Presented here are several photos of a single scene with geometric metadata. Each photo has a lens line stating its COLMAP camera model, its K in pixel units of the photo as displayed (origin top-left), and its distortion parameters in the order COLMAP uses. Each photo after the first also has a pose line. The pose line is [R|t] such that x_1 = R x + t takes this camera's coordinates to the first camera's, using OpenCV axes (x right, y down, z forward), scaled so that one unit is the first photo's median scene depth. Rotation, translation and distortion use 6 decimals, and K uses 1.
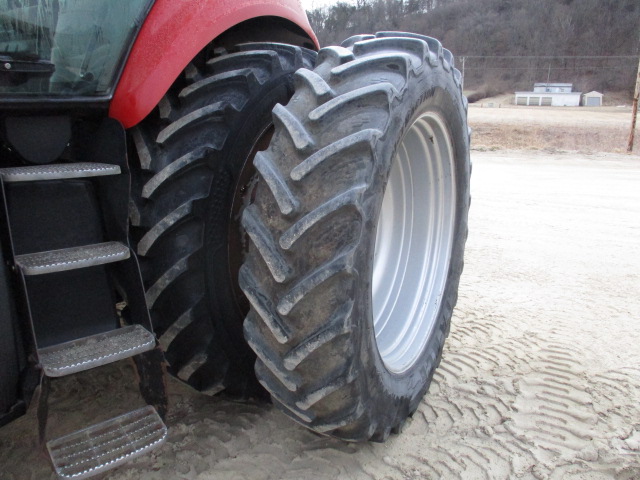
lens RADIAL K [[529.6, 0, 310.7], [0, 529.6, 235.0], [0, 0, 1]] dist [-0.034872, 0.014492]
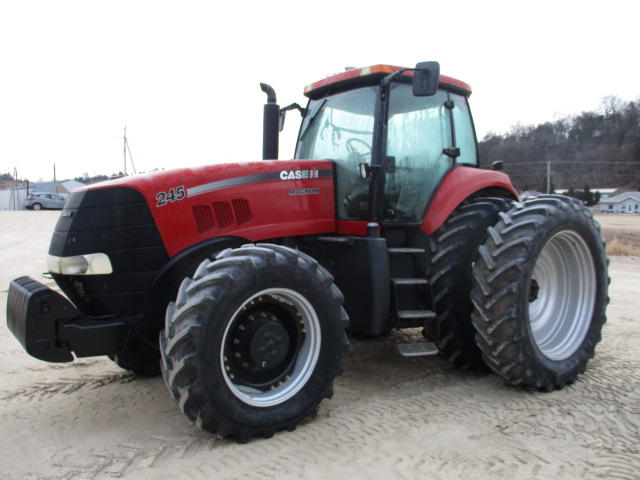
lens RADIAL K [[524.6, 0, 315.5], [0, 524.6, 238.0], [0, 0, 1]] dist [-0.033768, 0.006433]
pose [[0.910391, 0.020925, -0.413219, 0.201836], [-0.100764, 0.979863, -0.172382, 0.298492], [0.401291, 0.198573, 0.894167, -1.463851]]
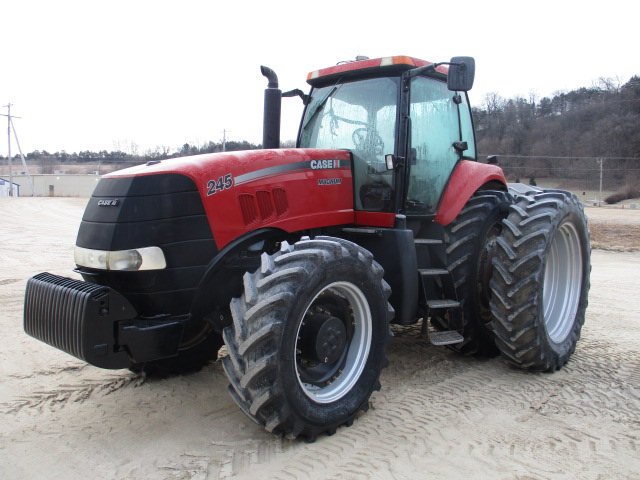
lens RADIAL K [[529.6, 0, 310.7], [0, 529.6, 235.0], [0, 0, 1]] dist [-0.034872, 0.014492]
pose [[0.972720, 0.029047, -0.230156, -0.379840], [-0.069573, 0.982988, -0.169981, 0.326343], [0.221303, 0.181356, 0.958194, -1.630691]]
